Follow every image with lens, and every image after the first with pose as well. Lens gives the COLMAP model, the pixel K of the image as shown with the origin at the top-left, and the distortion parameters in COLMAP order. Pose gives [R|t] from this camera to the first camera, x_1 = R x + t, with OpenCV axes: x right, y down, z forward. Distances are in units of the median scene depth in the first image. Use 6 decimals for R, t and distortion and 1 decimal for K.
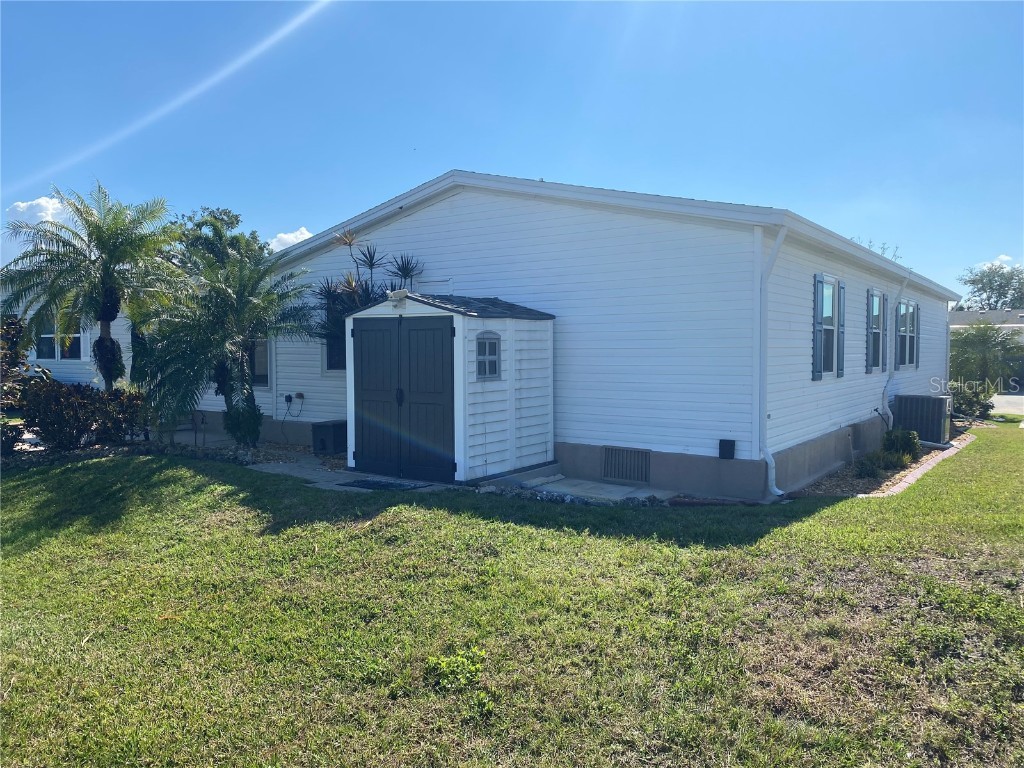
lens RADIAL K [[774.3, 0, 511.0], [0, 774.3, 386.8], [0, 0, 1]] dist [0.034022, 0.000766]
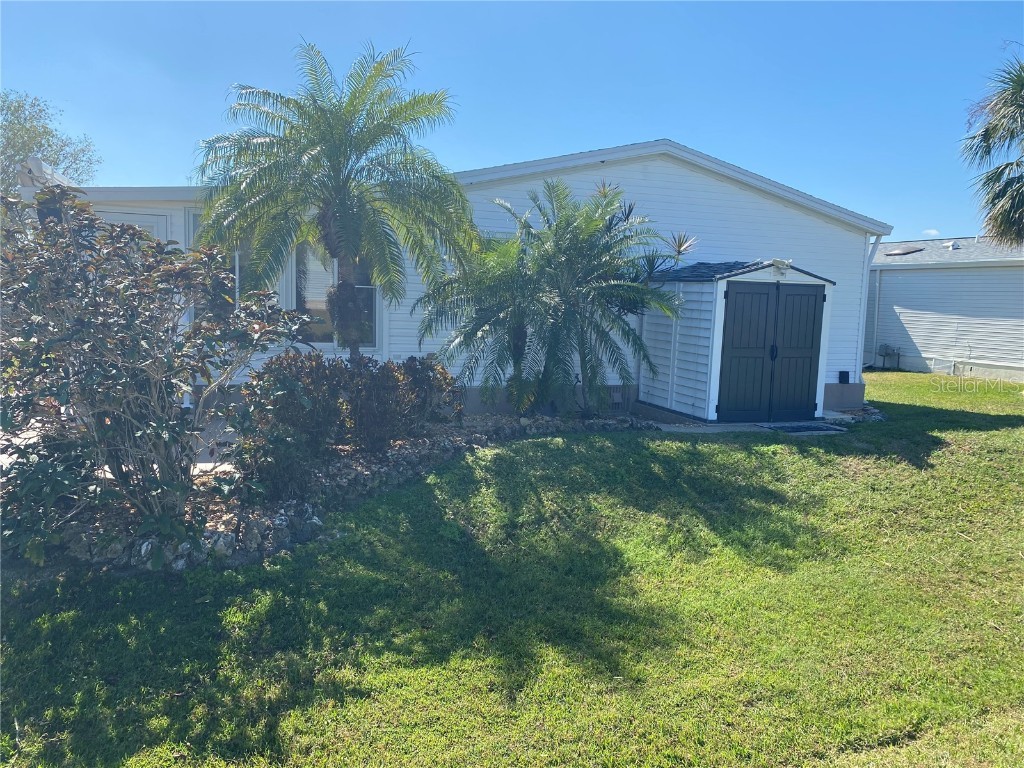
lens RADIAL K [[774.3, 0, 510.9], [0, 774.3, 380.3], [0, 0, 1]] dist [0.034022, 0.000766]
pose [[0.574196, -0.071591, 0.815582, -1.312166], [0.010477, 0.996731, 0.080116, -0.042287], [-0.818651, -0.037457, 0.573069, 0.655725]]
